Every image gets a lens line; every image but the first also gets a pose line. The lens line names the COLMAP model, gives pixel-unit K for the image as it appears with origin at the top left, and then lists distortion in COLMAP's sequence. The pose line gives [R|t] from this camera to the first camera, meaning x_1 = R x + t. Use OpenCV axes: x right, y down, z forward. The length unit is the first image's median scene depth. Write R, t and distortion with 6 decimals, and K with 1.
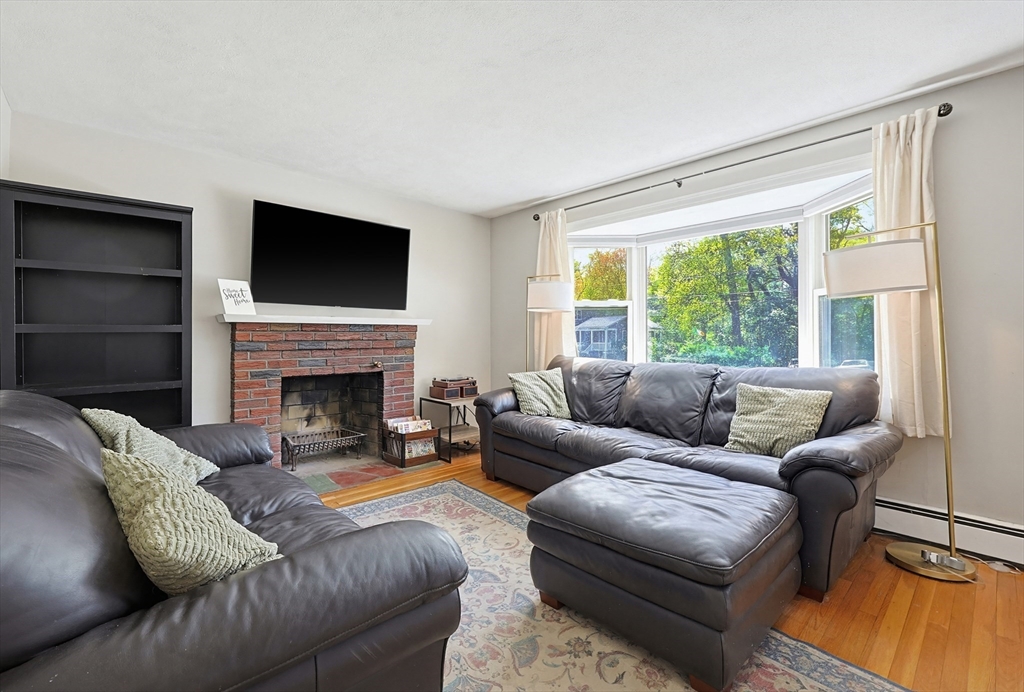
lens RADIAL K [[446.7, 0, 515.6], [0, 446.7, 336.6], [0, 0, 1]] dist [-0.001323, -0.000030]
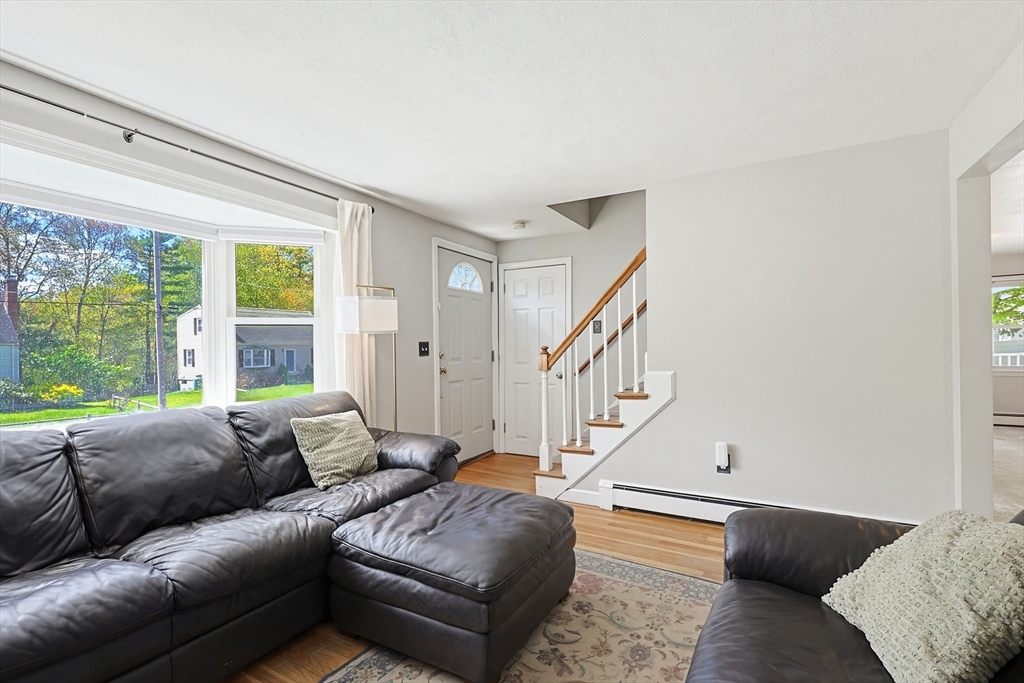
lens RADIAL K [[446.7, 0, 518.1], [0, 446.7, 345.6], [0, 0, 1]] dist [-0.001323, -0.000030]
pose [[-0.291315, 0.001562, 0.956626, -0.571976], [0.003974, 0.999992, -0.000422, -0.049631], [-0.956619, 0.003678, -0.291319, 0.889182]]
